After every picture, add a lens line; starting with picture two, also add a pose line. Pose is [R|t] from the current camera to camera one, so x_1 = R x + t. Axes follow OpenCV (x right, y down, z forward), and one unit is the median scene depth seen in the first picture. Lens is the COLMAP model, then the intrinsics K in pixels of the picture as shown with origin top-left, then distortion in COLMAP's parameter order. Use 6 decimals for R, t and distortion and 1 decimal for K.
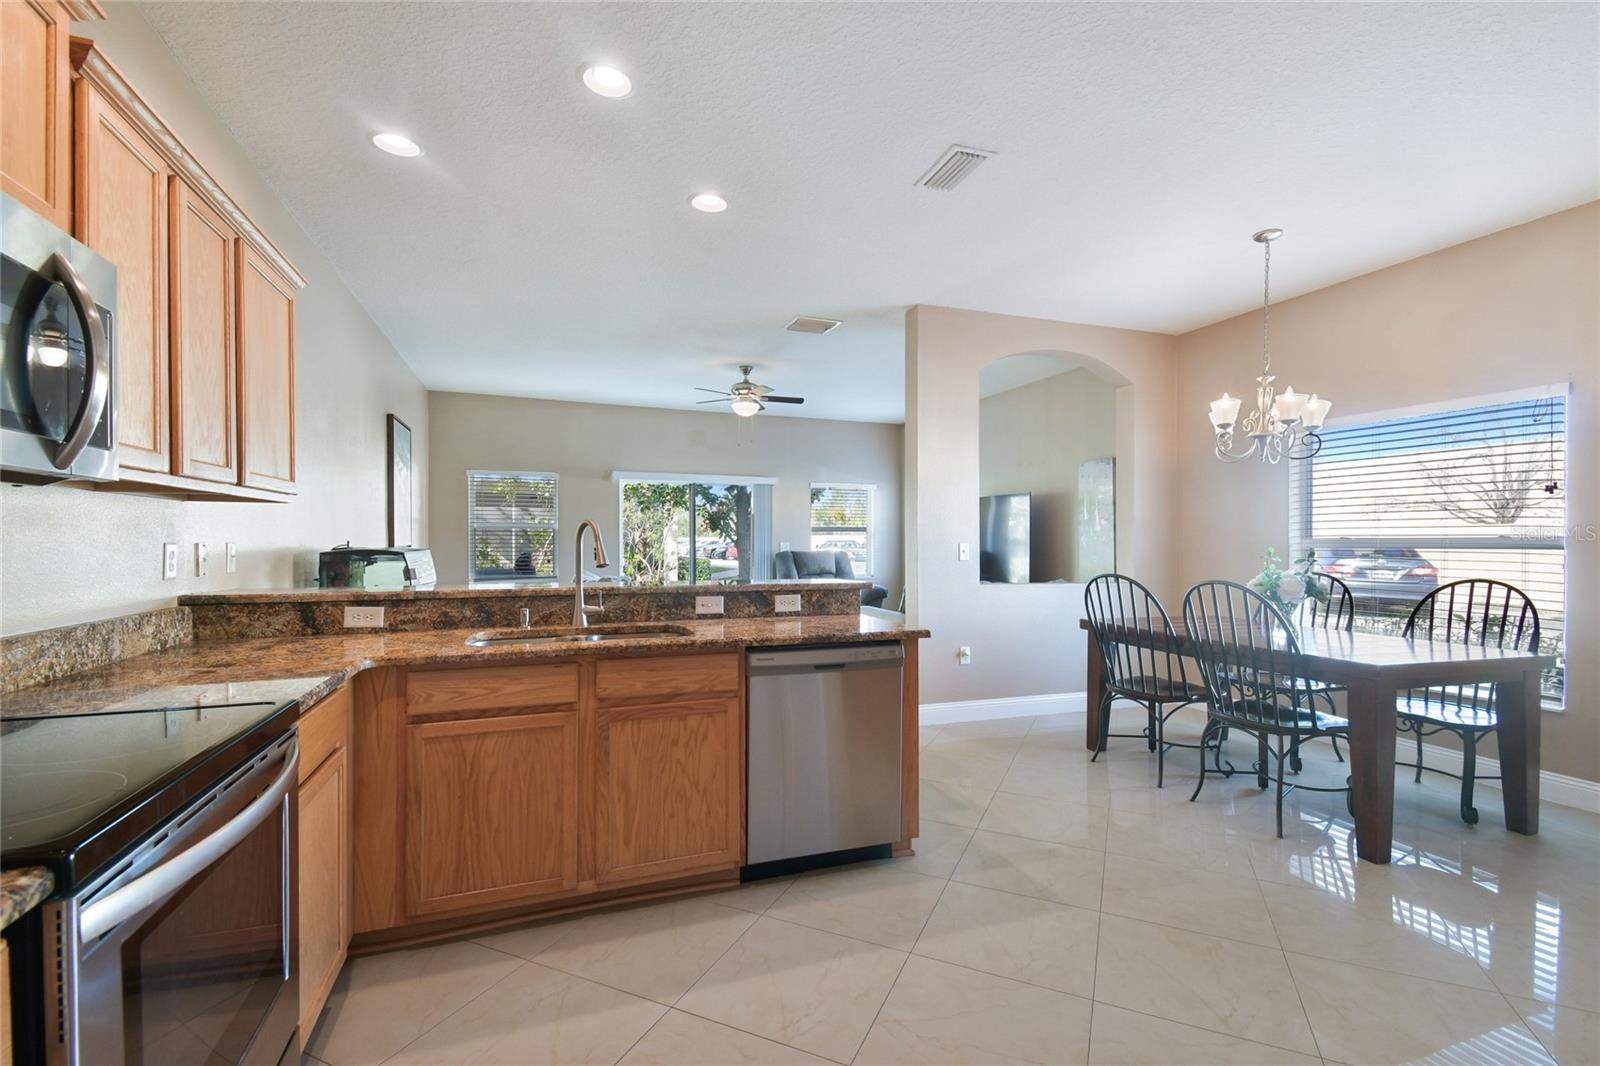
lens RADIAL K [[705.6, 0, 805.6], [0, 705.6, 546.7], [0, 0, 1]] dist [0.054781, -0.026170]
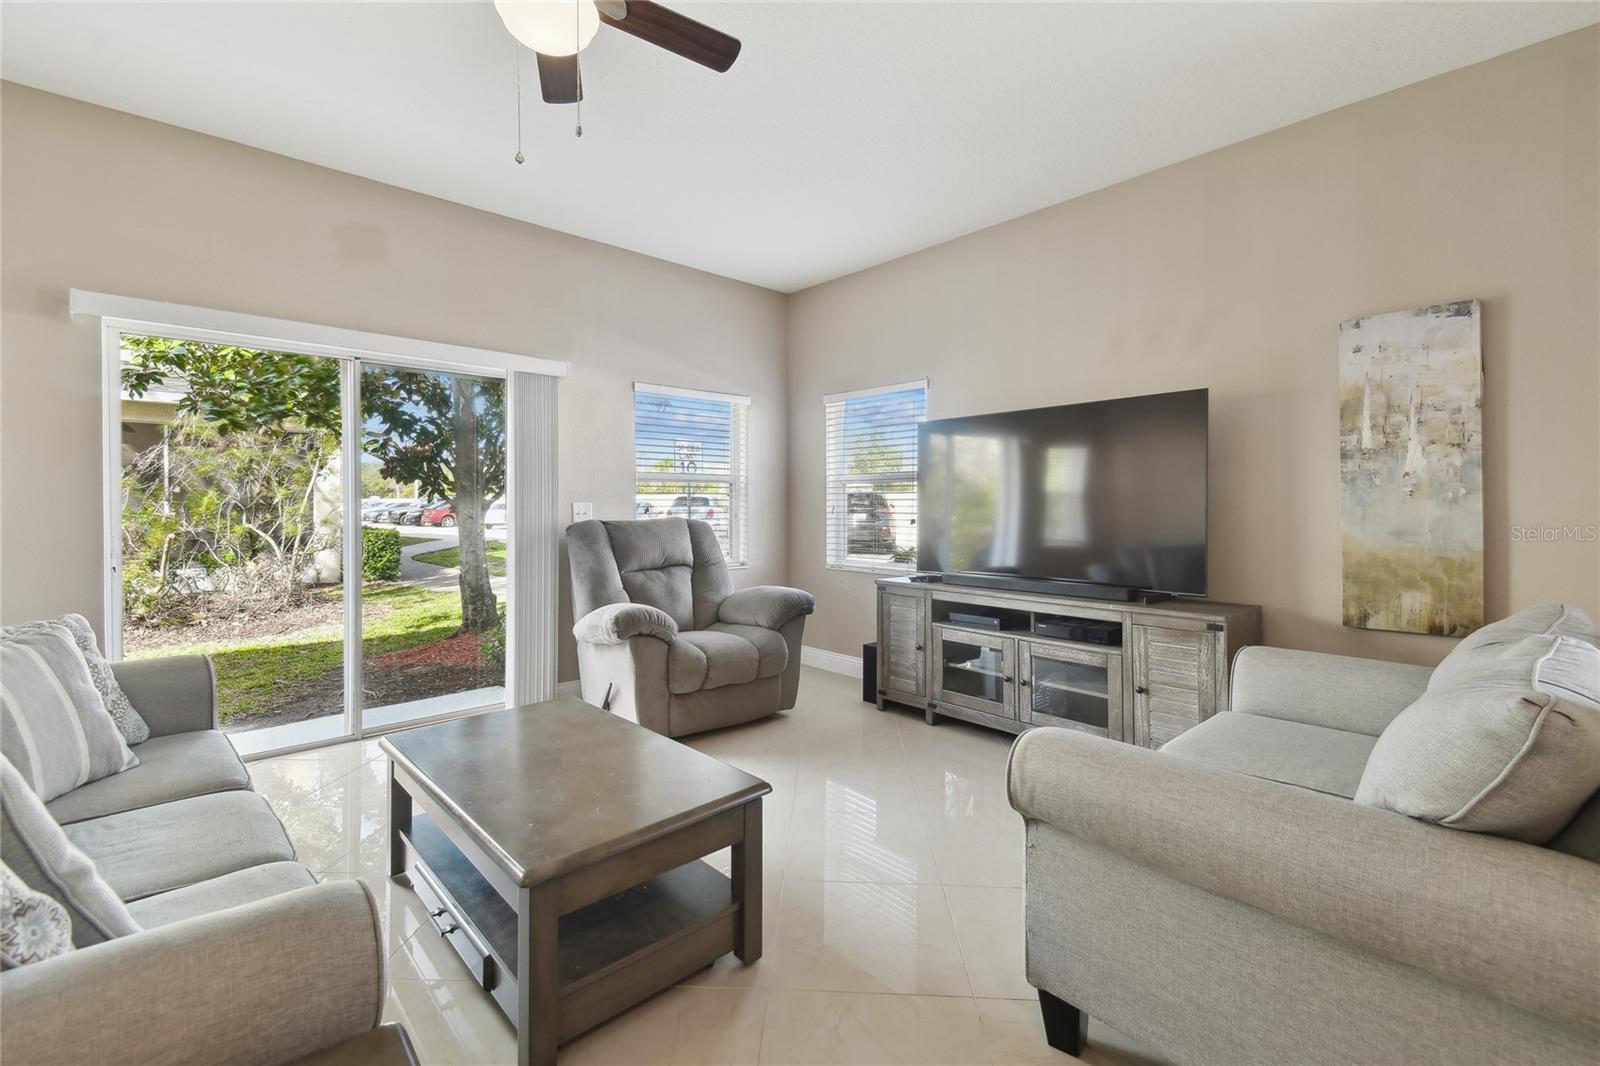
lens RADIAL K [[705.6, 0, 798.2], [0, 705.6, 517.7], [0, 0, 1]] dist [0.054781, -0.026170]
pose [[0.930258, -0.009607, 0.366781, -0.212694], [0.004911, 0.999894, 0.013732, -0.004614], [-0.366874, -0.010973, 0.930206, 1.512162]]
